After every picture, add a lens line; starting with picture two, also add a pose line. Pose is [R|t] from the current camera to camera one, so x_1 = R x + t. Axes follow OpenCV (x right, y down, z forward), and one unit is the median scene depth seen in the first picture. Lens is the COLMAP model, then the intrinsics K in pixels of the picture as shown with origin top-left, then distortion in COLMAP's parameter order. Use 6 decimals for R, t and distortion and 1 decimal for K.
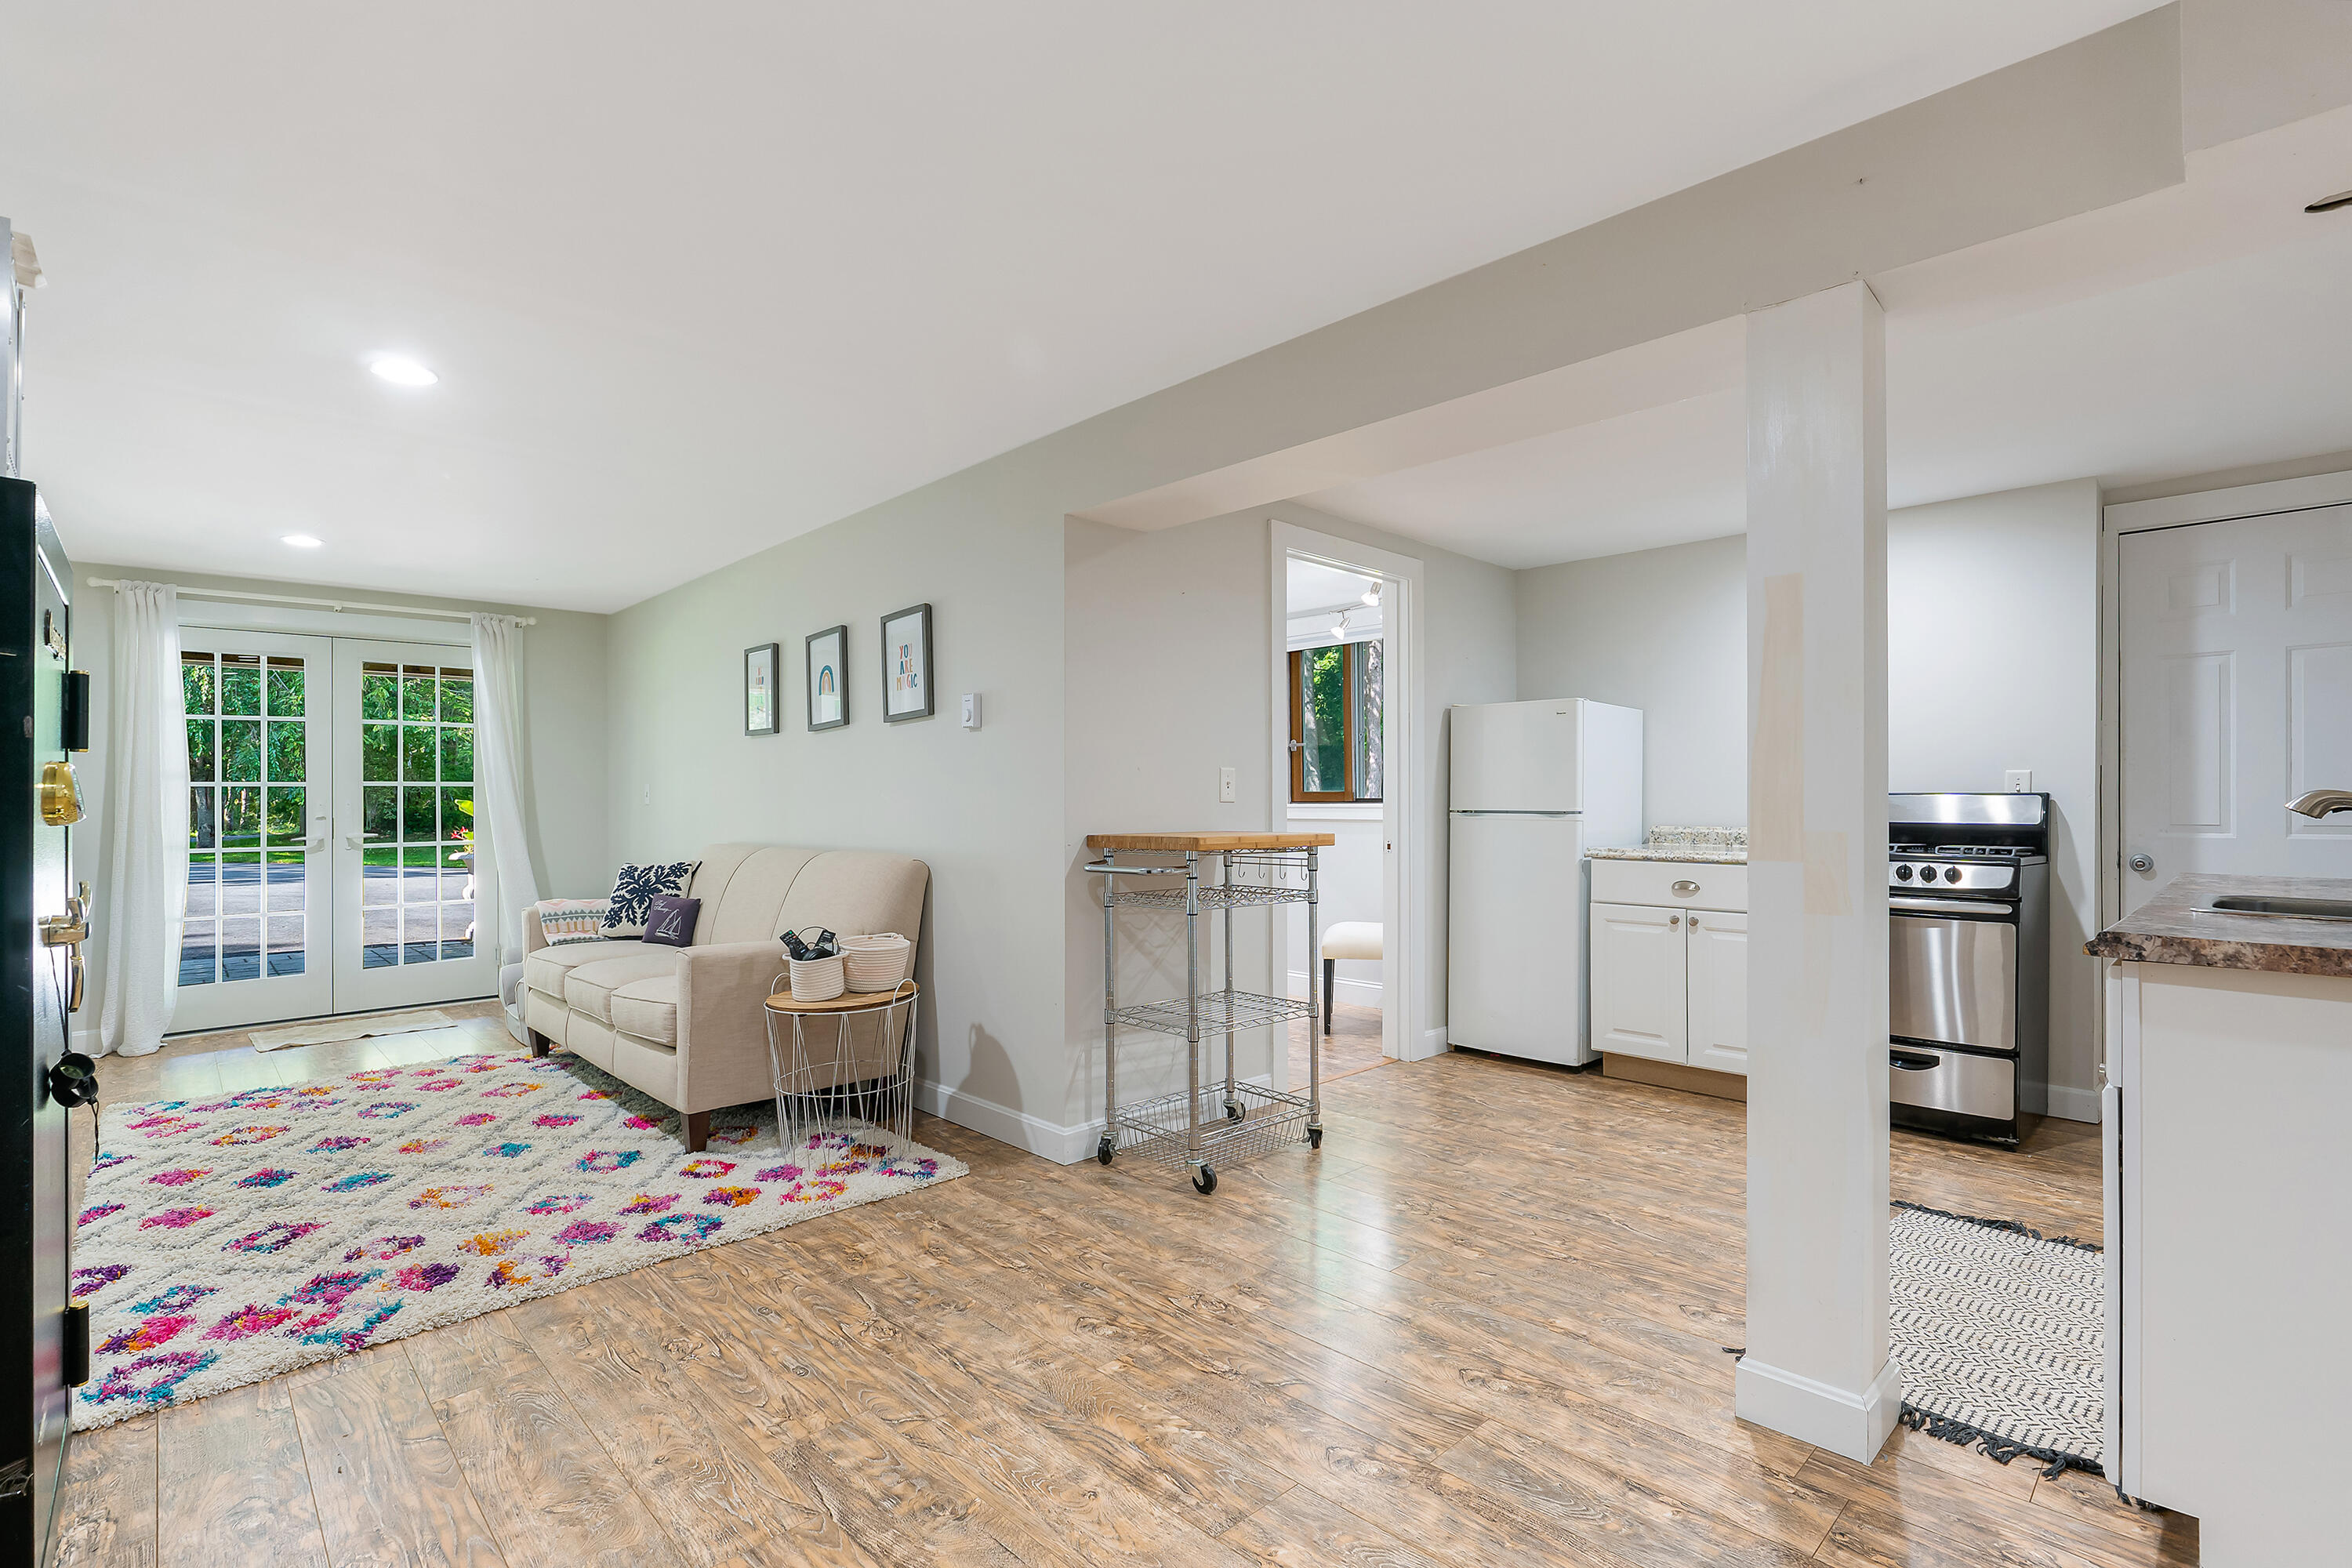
lens RADIAL K [[1141.1, 0, 1176.0], [0, 1141.1, 784.0], [0, 0, 1]] dist [-0.001236, -0.023929]
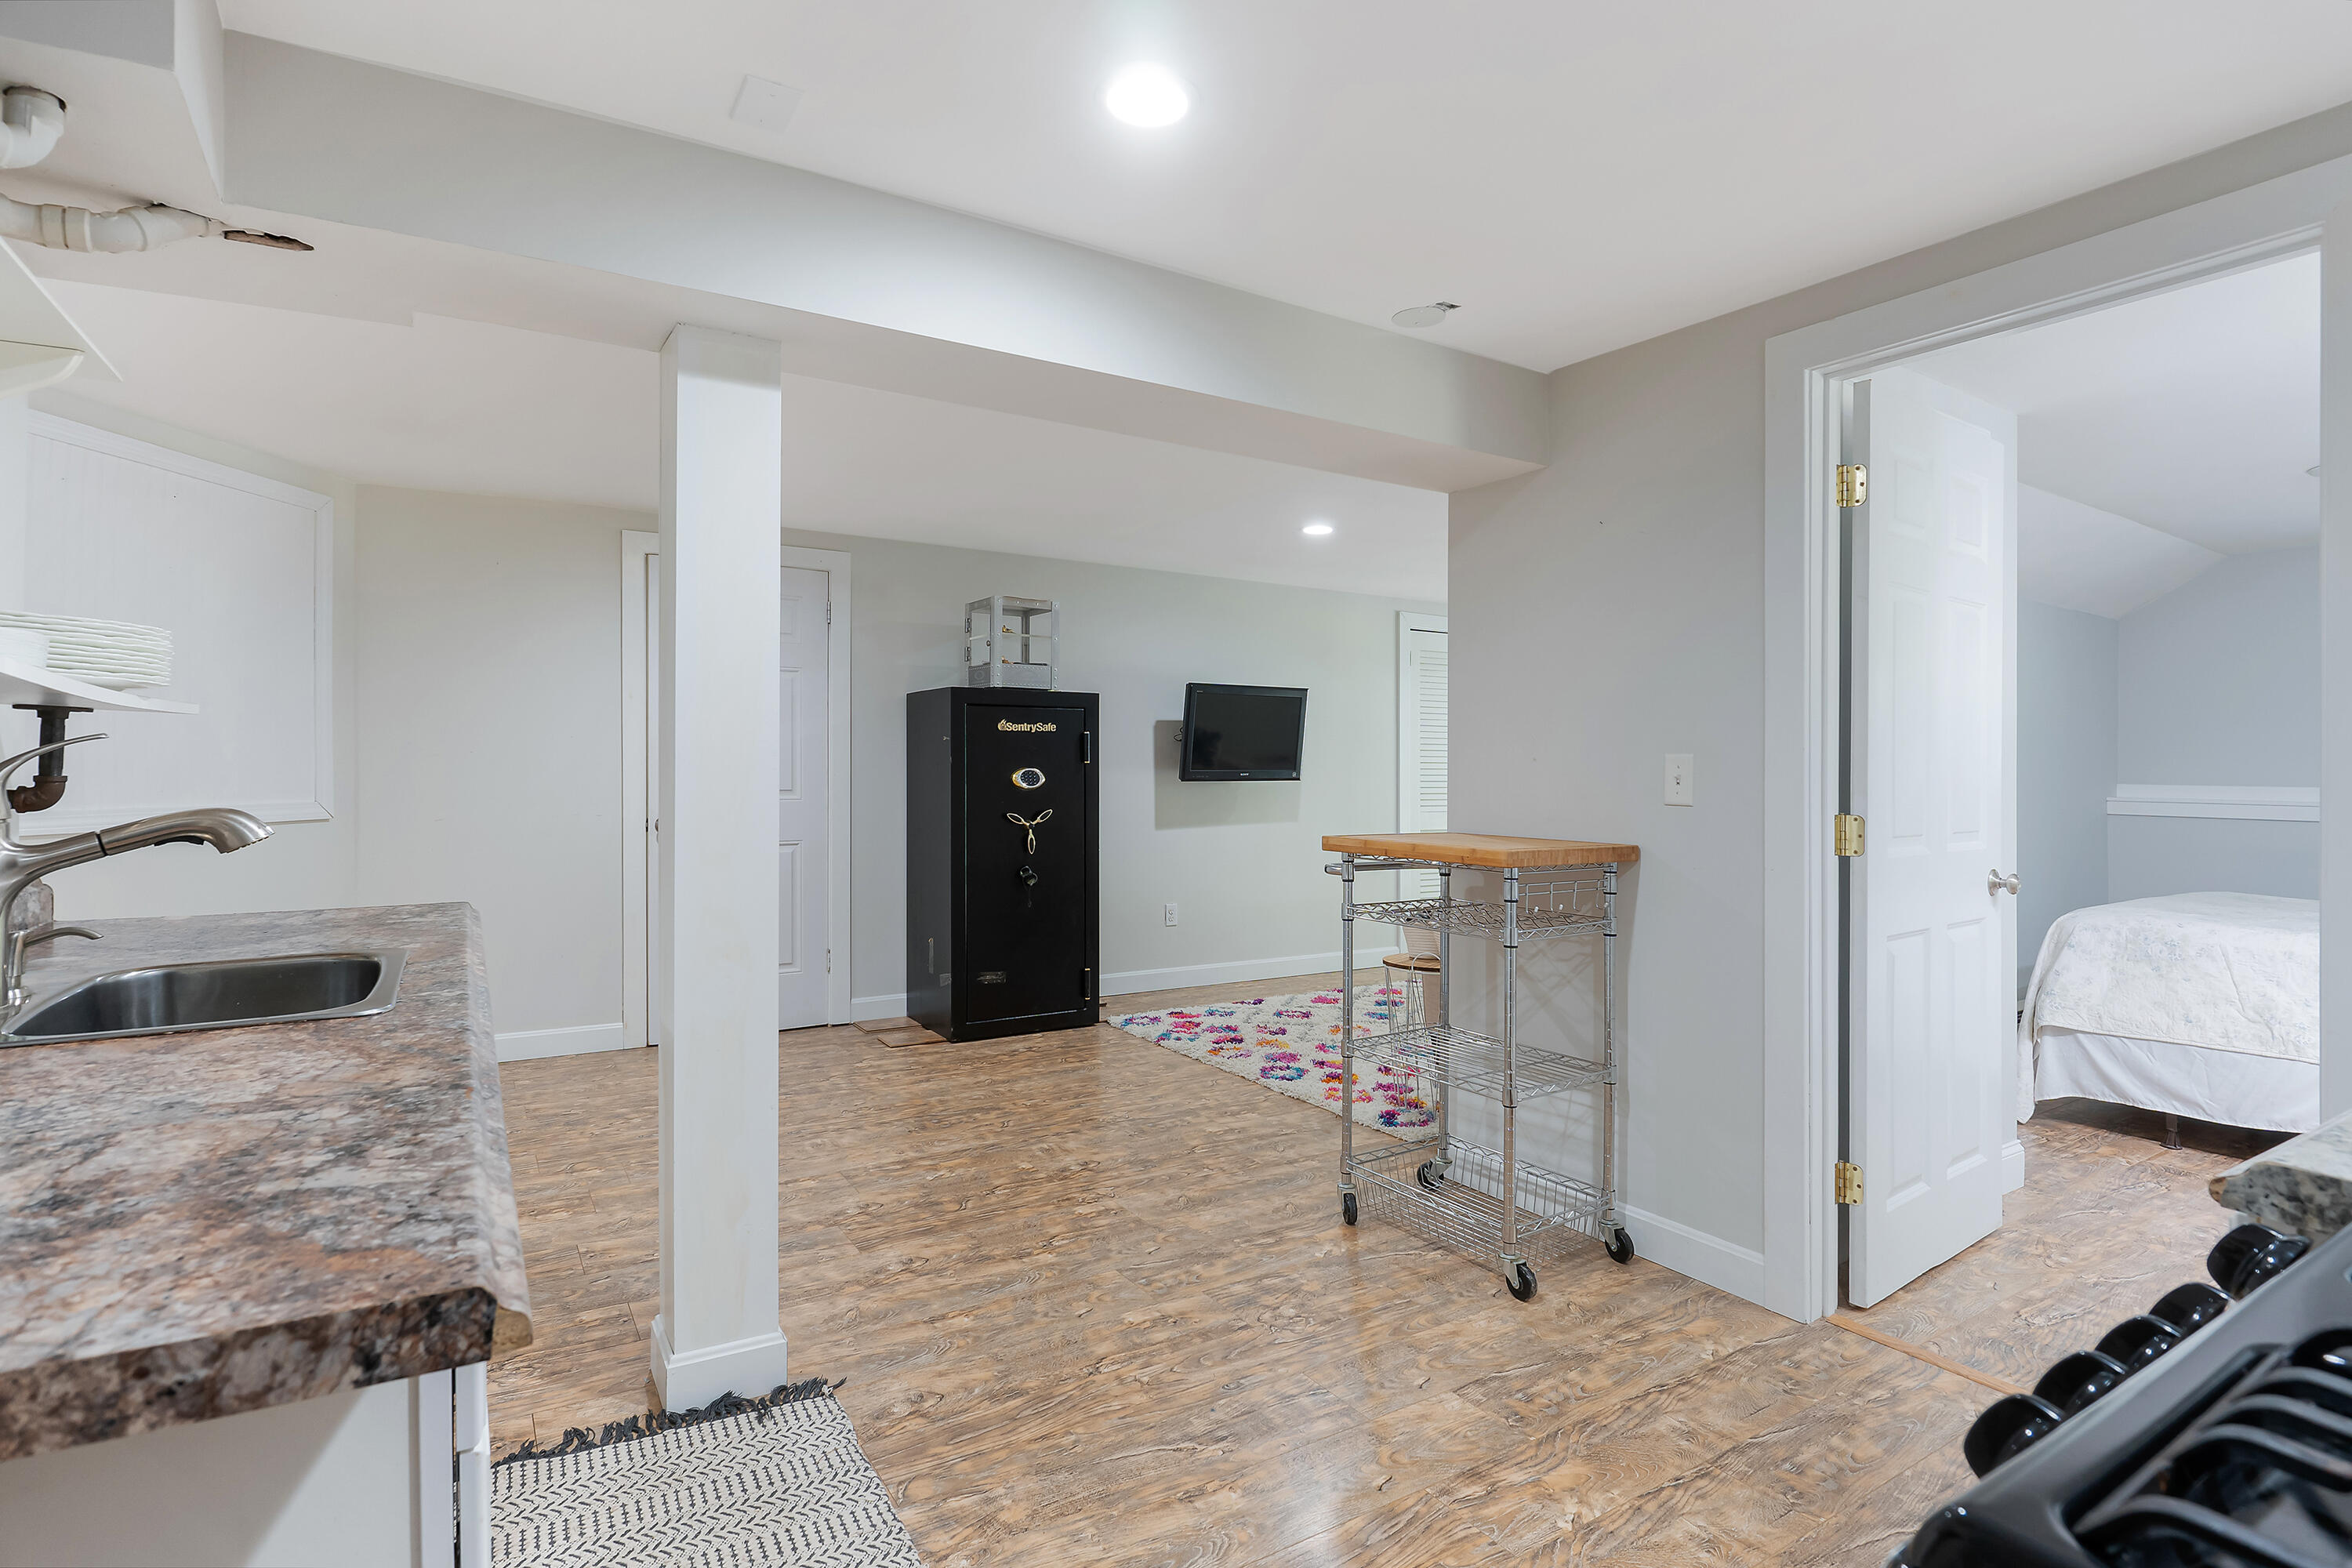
lens RADIAL K [[1062.4, 0, 1066.0], [0, 1062.4, 787.6], [0, 0, 1]] dist [-0.061944, -0.000055]
pose [[-0.260358, 0.010697, -0.965453, 1.652413], [0.008993, 0.999922, 0.008654, -0.005537], [0.965470, -0.006429, -0.260434, 1.832113]]
